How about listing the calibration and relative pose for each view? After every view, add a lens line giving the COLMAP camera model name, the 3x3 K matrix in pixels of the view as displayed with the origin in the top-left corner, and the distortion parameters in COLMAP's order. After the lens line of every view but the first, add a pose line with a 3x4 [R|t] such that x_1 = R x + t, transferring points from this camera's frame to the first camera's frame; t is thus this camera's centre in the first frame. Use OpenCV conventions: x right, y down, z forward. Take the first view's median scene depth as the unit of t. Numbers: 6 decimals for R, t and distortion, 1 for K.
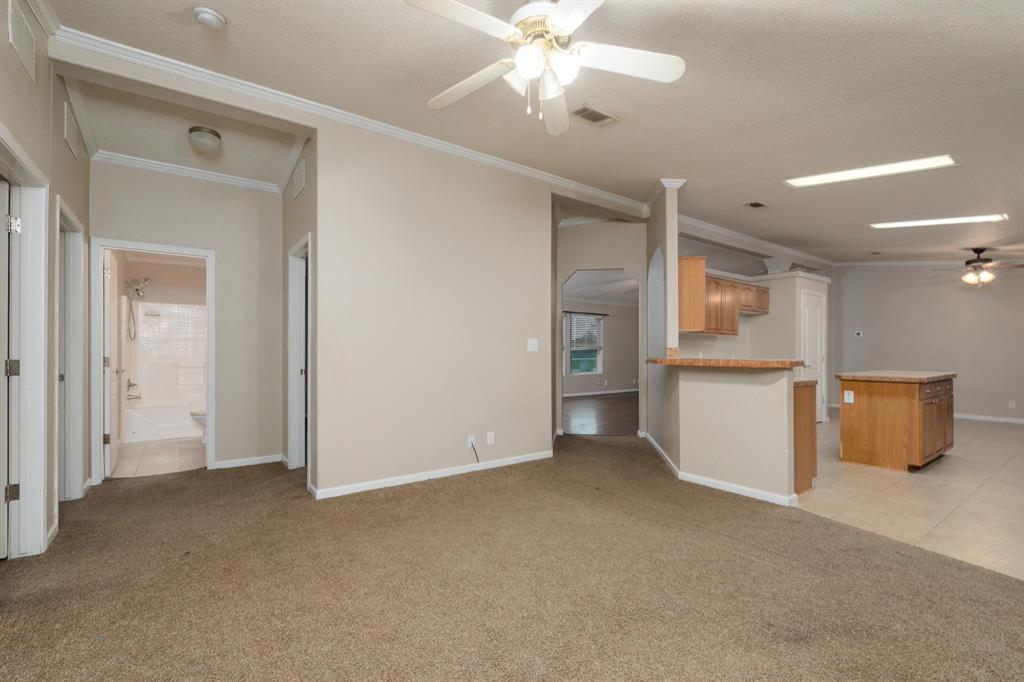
lens RADIAL K [[456.1, 0, 513.6], [0, 456.1, 347.1], [0, 0, 1]] dist [-0.000993, -0.000384]
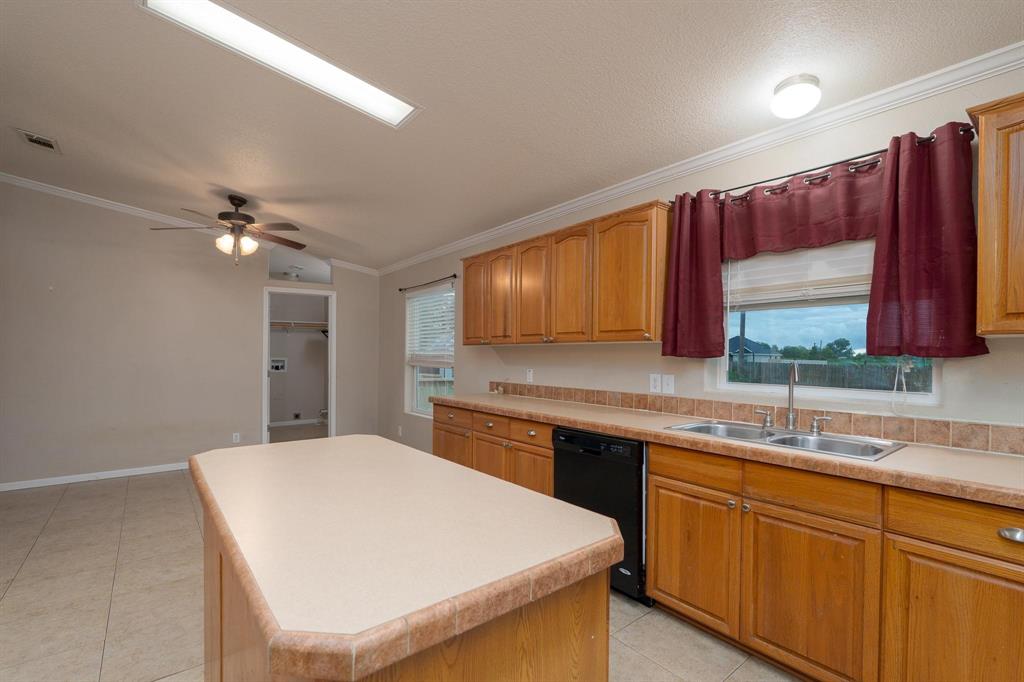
lens RADIAL K [[455.8, 0, 499.7], [0, 455.8, 357.0], [0, 0, 1]] dist [-0.003815, 0.000111]
pose [[-0.023139, -0.010327, 0.999679, 0.418504], [-0.013411, 0.999860, 0.010019, -0.015553], [-0.999642, -0.013175, -0.023275, 0.681144]]
